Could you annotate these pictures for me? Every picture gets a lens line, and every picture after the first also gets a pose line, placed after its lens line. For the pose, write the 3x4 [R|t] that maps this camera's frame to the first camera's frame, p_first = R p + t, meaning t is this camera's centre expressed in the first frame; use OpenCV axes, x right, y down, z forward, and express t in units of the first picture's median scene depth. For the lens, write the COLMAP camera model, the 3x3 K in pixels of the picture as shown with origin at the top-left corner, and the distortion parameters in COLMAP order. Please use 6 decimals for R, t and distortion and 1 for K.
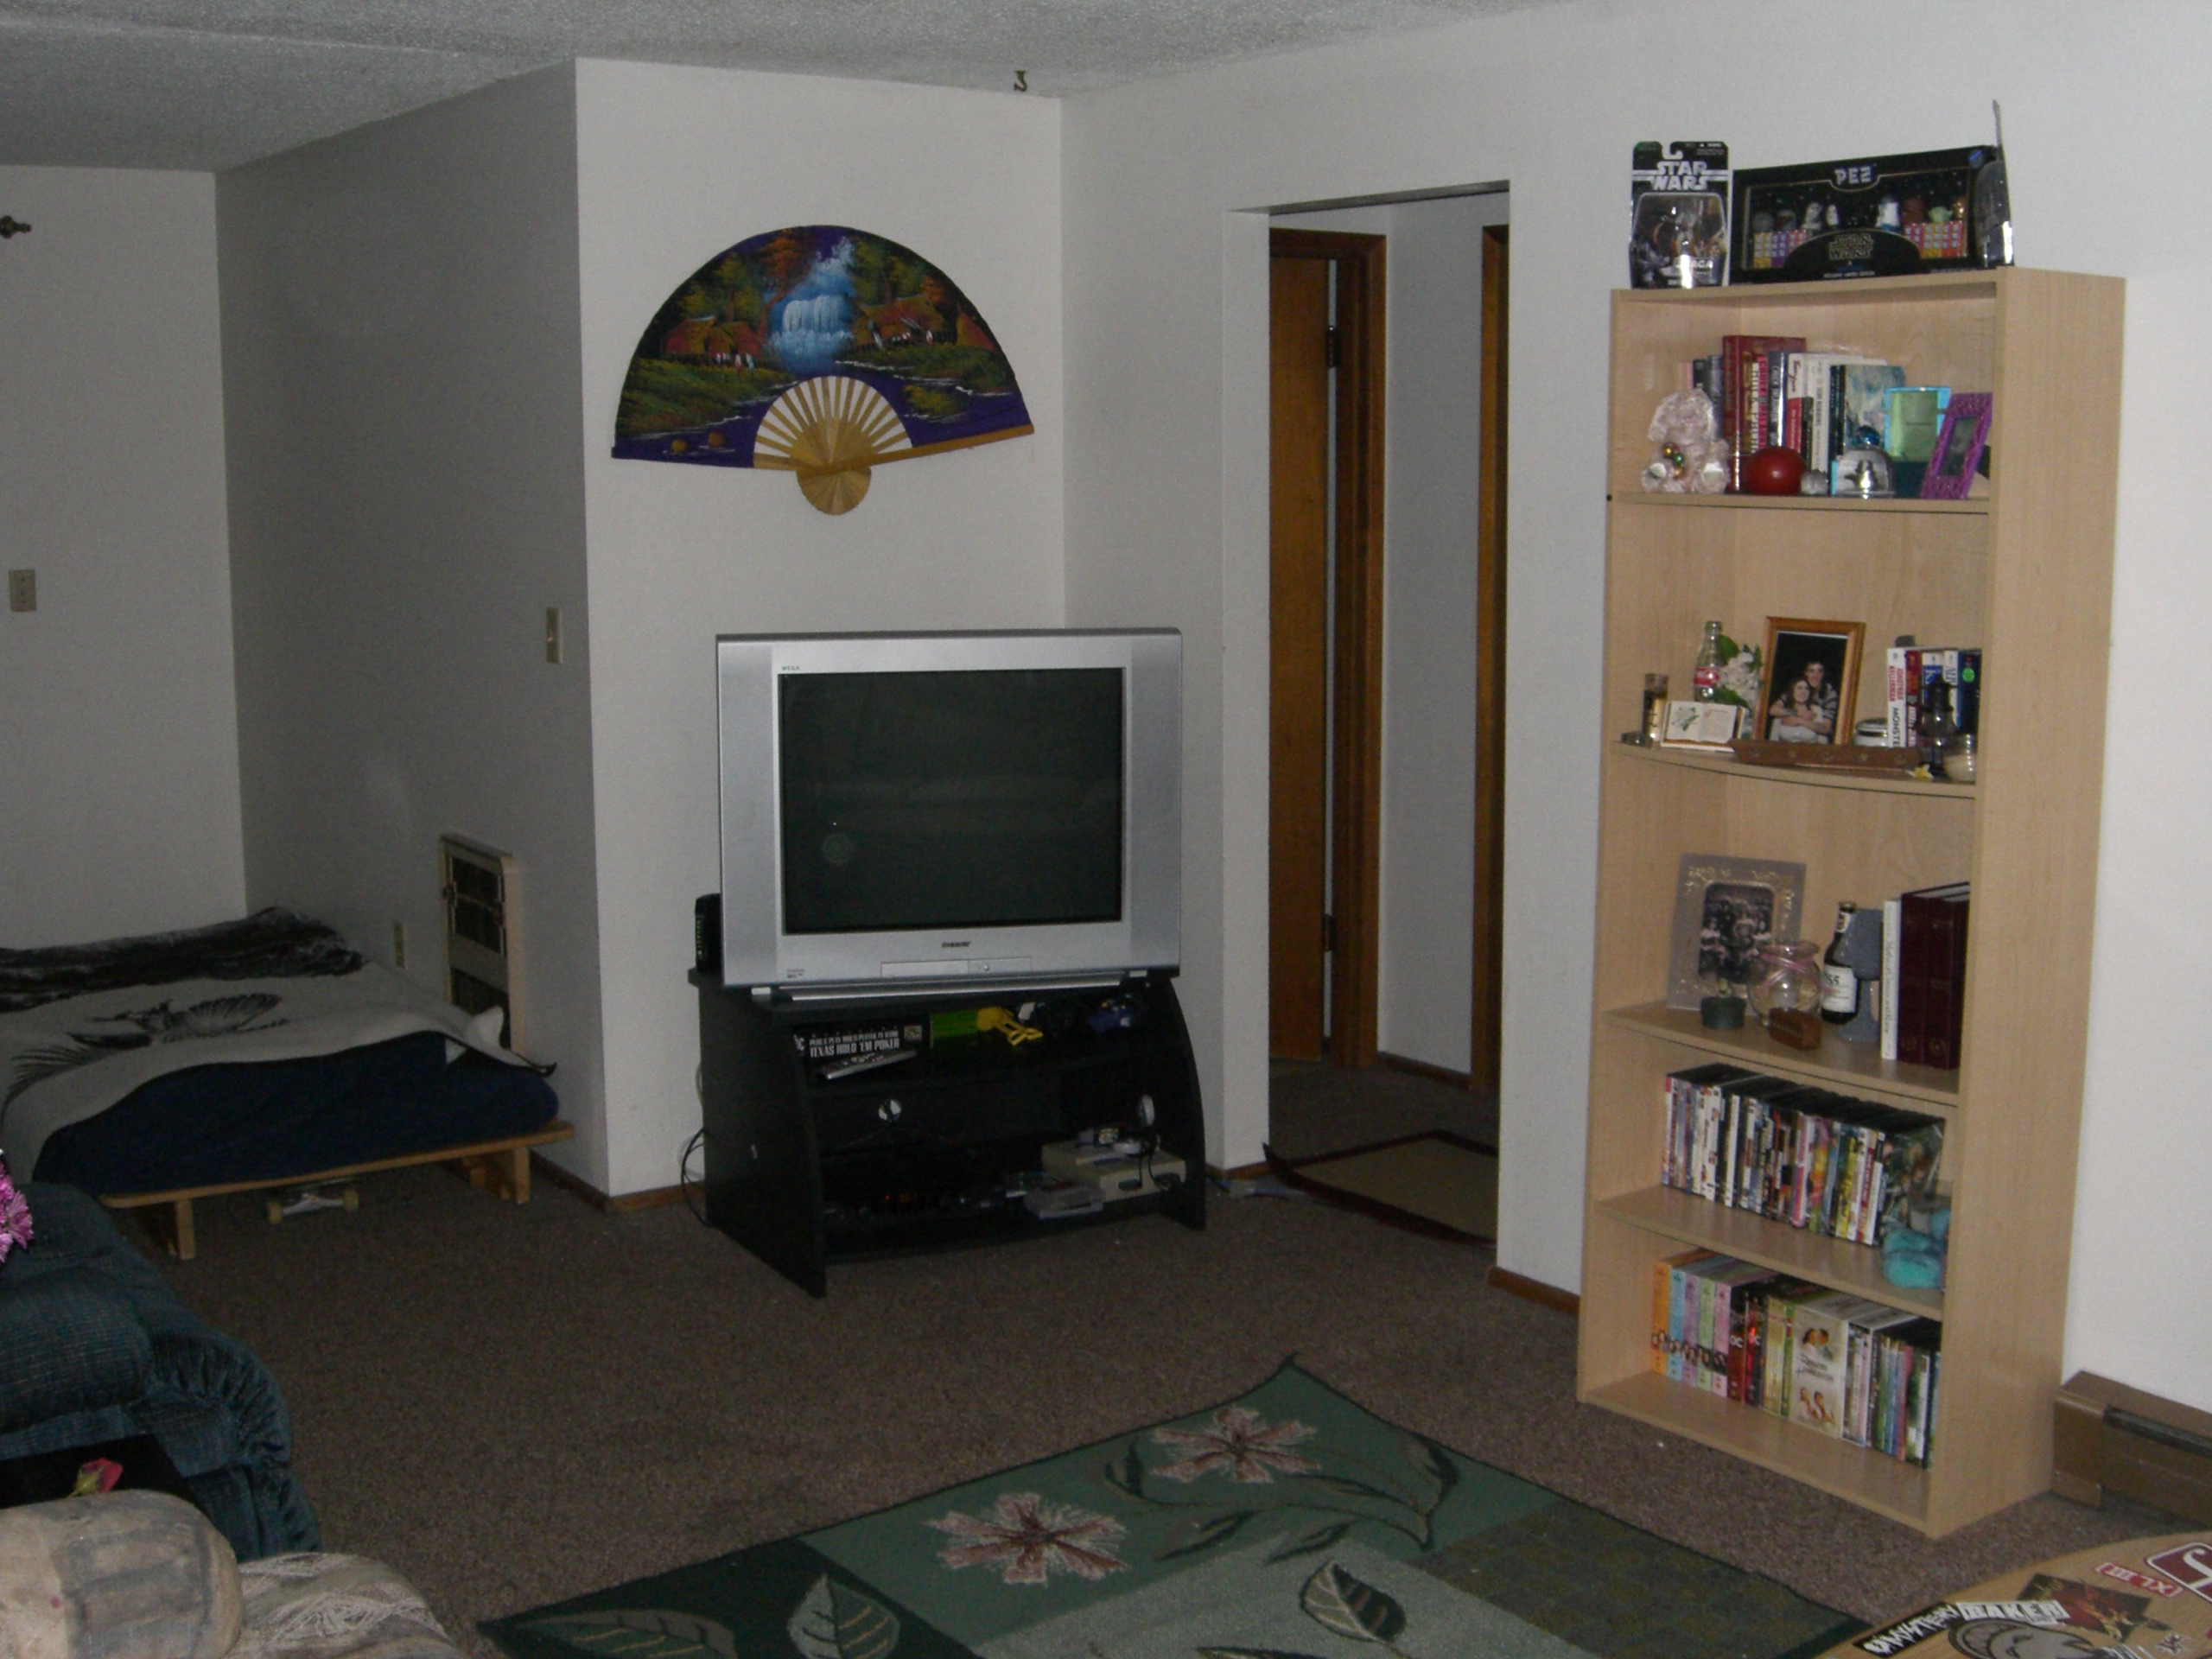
lens RADIAL K [[2508.9, 0, 1099.7], [0, 2508.9, 813.2], [0, 0, 1]] dist [-0.124217, 0.000000]
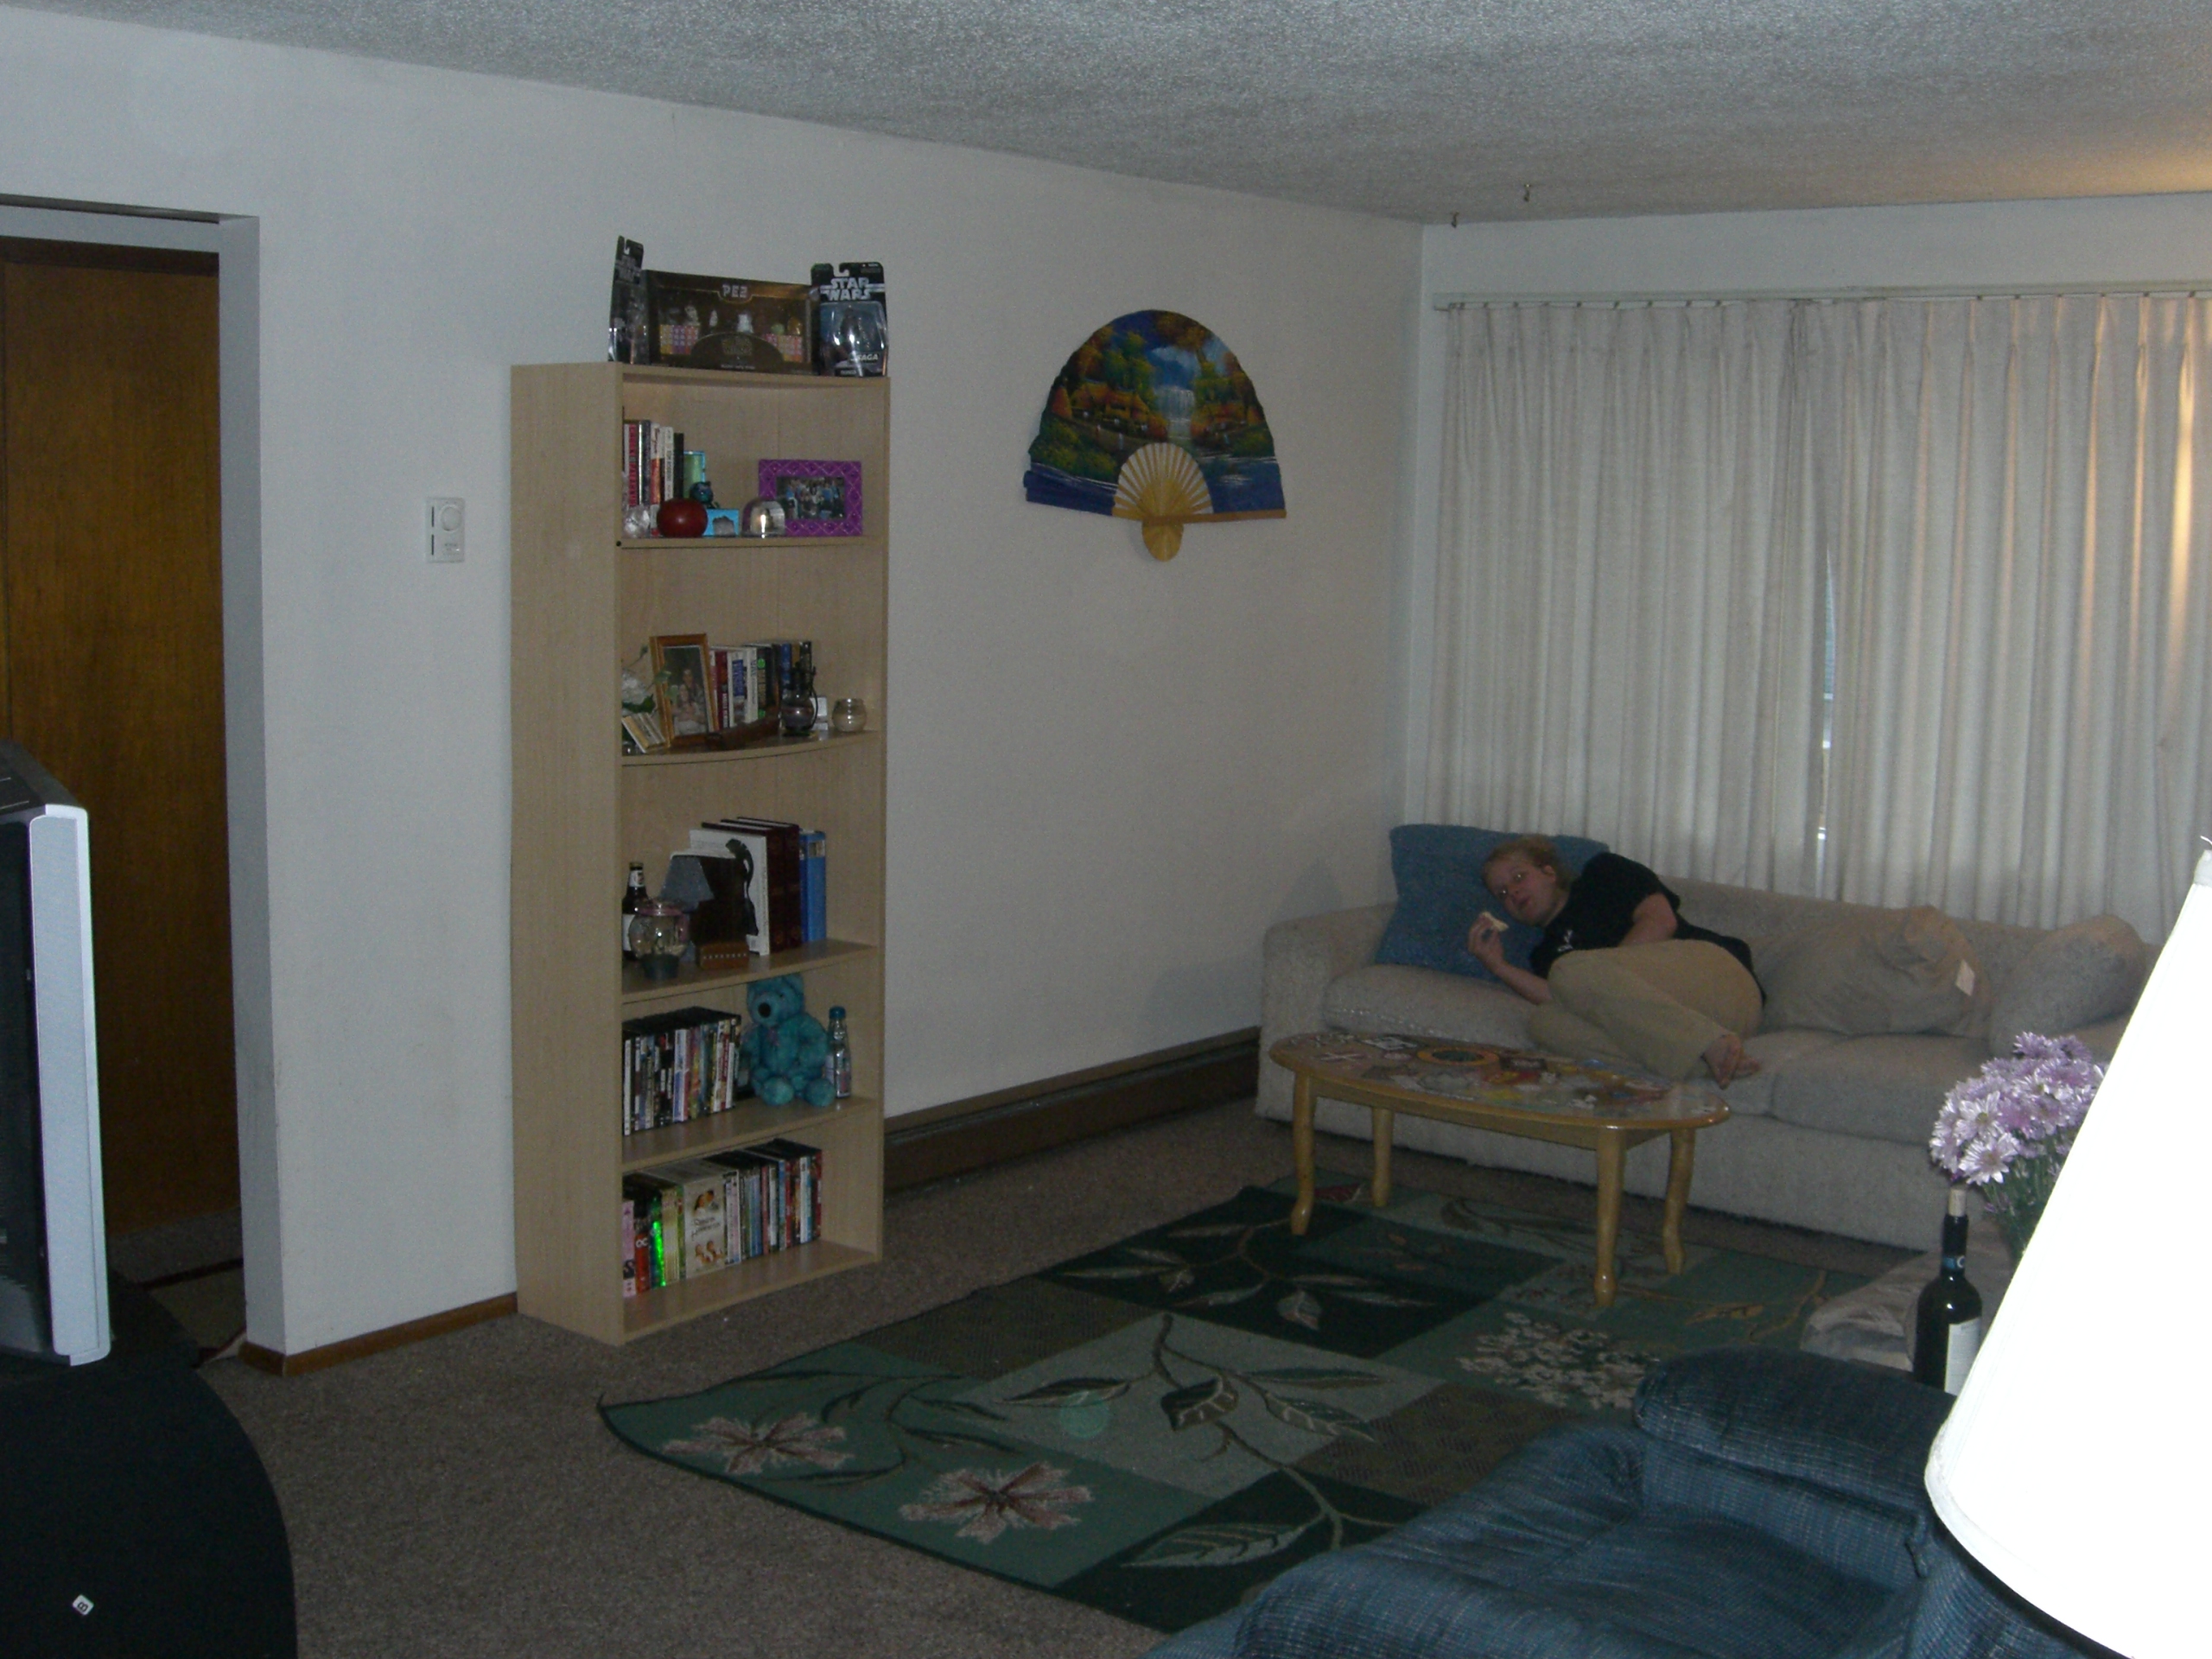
lens RADIAL K [[2508.9, 0, 1098.8], [0, 2508.9, 840.4], [0, 0, 1]] dist [-0.124217, 0.000000]
pose [[-0.247962, -0.125360, 0.960625, -1.011779], [0.127686, 0.978713, 0.160679, -0.154771], [-0.960318, 0.162501, -0.226677, 1.116483]]
